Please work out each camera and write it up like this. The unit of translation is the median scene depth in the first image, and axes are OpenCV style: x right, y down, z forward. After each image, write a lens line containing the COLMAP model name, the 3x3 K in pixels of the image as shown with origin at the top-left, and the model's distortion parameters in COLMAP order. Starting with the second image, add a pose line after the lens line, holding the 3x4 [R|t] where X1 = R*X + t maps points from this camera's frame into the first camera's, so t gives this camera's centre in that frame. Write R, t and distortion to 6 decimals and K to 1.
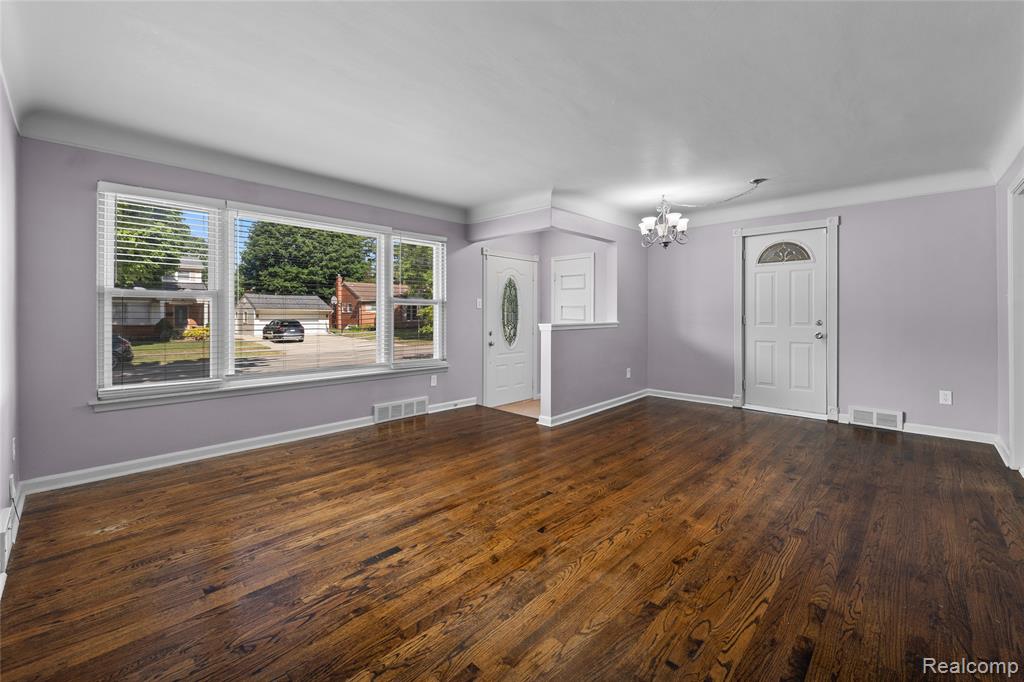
lens RADIAL K [[424.6, 0, 518.1], [0, 424.6, 322.1], [0, 0, 1]] dist [0.002145, -0.000006]
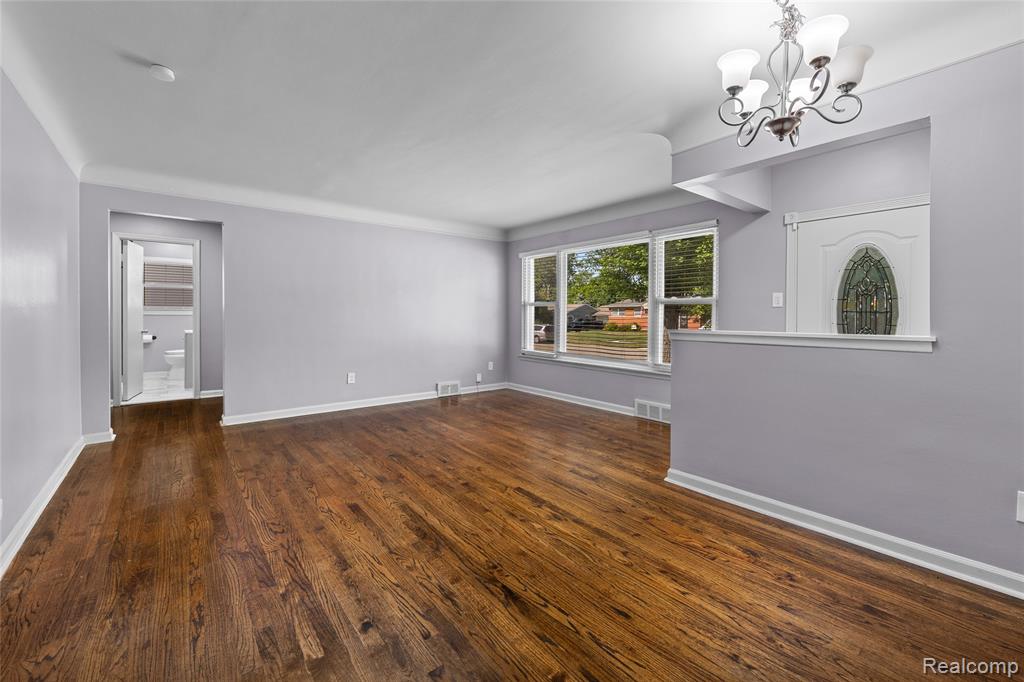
lens RADIAL K [[424.6, 0, 518.1], [0, 424.6, 322.1], [0, 0, 1]] dist [0.002145, -0.000006]
pose [[-0.130649, 0.018076, -0.991264, 1.081215], [-0.025966, 0.999428, 0.021647, -0.021391], [0.991089, 0.028567, -0.130105, 1.185133]]
